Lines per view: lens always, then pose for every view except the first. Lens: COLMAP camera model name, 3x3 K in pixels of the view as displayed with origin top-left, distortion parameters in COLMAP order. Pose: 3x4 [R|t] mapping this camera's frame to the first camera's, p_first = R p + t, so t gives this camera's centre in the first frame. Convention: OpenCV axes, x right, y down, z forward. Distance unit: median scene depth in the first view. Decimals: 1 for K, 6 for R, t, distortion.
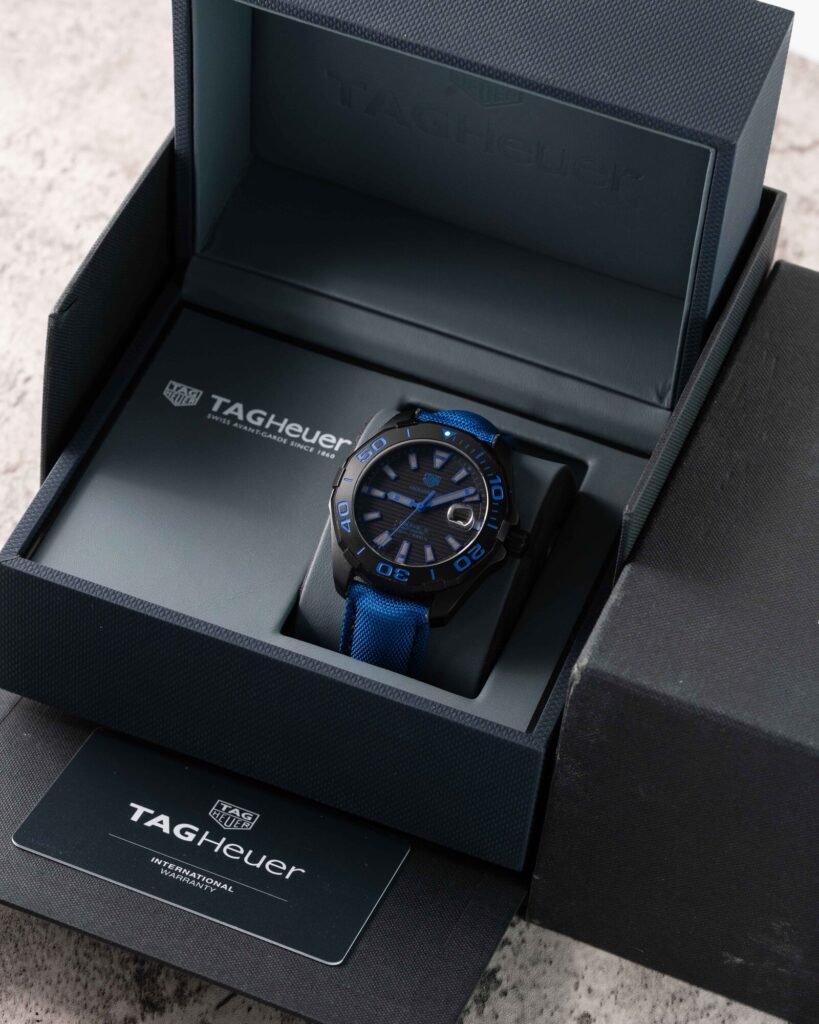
lens RADIAL K [[4088.7, 0, 409.5], [0, 4088.7, 512.0], [0, 0, 1]] dist [0.190667, -2.106038]
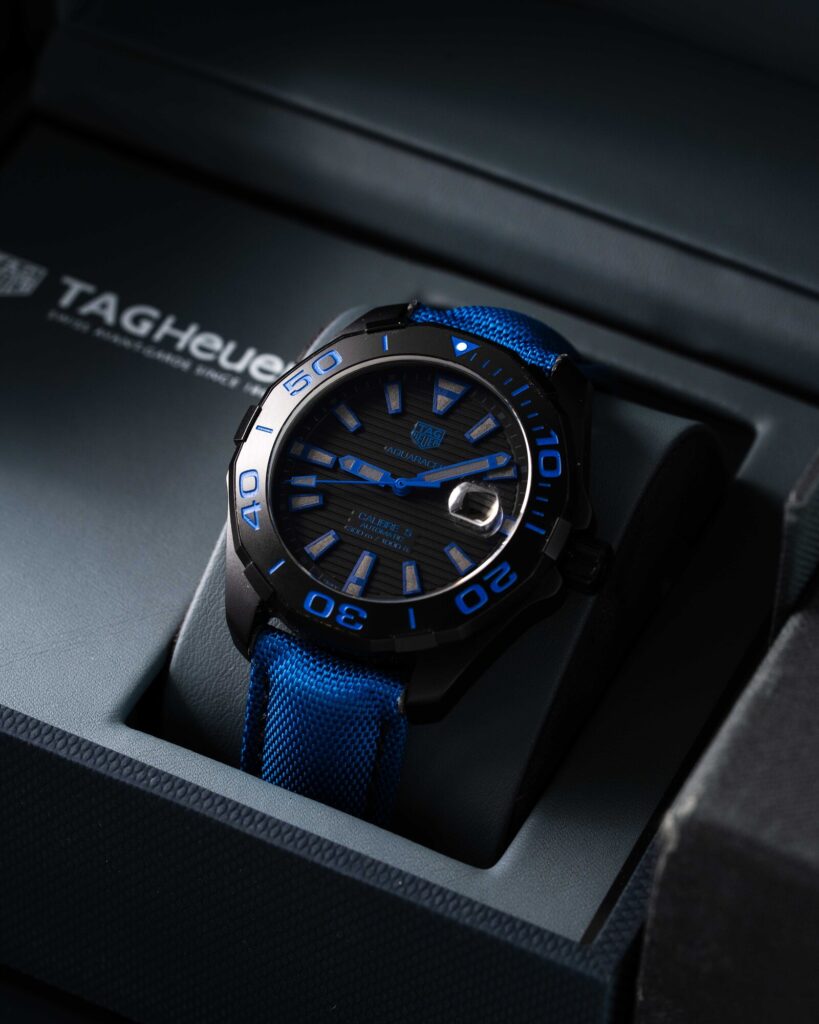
lens RADIAL K [[4088.7, 0, 409.5], [0, 4088.7, 512.0], [0, 0, 1]] dist [0.190667, -2.106038]
pose [[0.994387, 0.037228, -0.099034, 0.054434], [-0.039761, 0.998927, -0.023732, 0.013965], [0.098044, 0.027536, 0.994801, 0.490845]]
